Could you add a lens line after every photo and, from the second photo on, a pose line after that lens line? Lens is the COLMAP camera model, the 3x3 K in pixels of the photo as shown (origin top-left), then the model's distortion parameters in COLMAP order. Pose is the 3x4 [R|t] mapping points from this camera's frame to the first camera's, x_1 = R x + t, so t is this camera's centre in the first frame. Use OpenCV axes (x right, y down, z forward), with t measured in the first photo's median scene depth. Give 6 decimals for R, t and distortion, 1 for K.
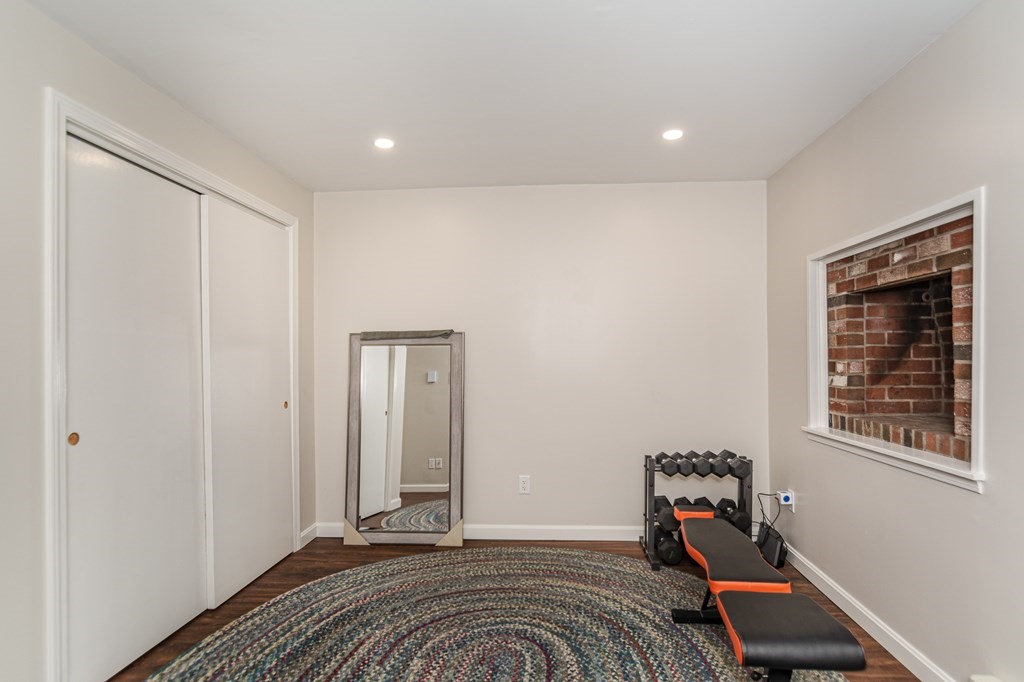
lens RADIAL K [[527.2, 0, 516.5], [0, 527.2, 361.8], [0, 0, 1]] dist [-0.009884, -0.000035]
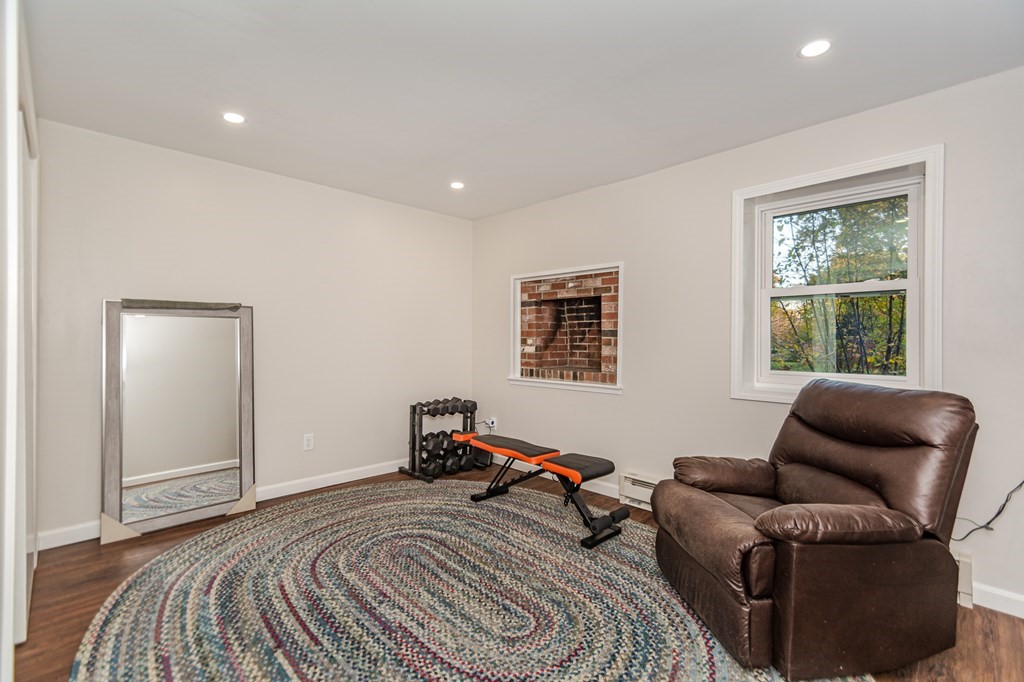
lens RADIAL K [[462.8, 0, 512.1], [0, 462.8, 349.2], [0, 0, 1]] dist [0.002142, 0.000460]
pose [[0.672028, -0.002666, 0.740521, -0.580620], [-0.006661, 0.999931, 0.009645, 0.022184], [-0.740496, -0.011414, 0.671964, -0.005561]]
